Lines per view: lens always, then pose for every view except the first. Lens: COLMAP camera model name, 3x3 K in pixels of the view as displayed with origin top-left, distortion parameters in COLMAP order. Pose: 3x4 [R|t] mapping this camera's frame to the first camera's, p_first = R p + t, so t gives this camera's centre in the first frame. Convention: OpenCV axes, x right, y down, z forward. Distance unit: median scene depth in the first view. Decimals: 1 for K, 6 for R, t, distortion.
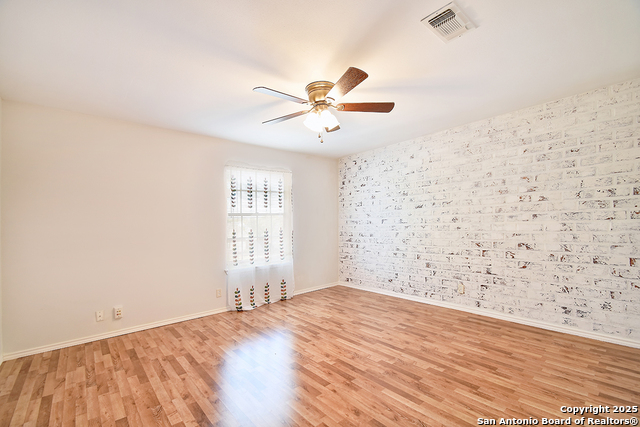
lens RADIAL K [[284.3, 0, 319.2], [0, 284.3, 214.6], [0, 0, 1]] dist [0.014281, -0.004882]
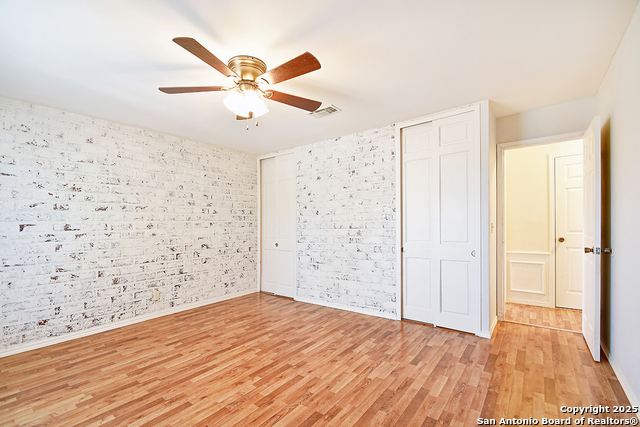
lens RADIAL K [[284.3, 0, 308.3], [0, 284.3, 224.0], [0, 0, 1]] dist [0.014281, -0.004882]
pose [[-0.187733, 0.028141, 0.981817, -0.657174], [-0.009762, 0.999487, -0.030514, 0.039518], [-0.982172, -0.015313, -0.187362, 0.750556]]
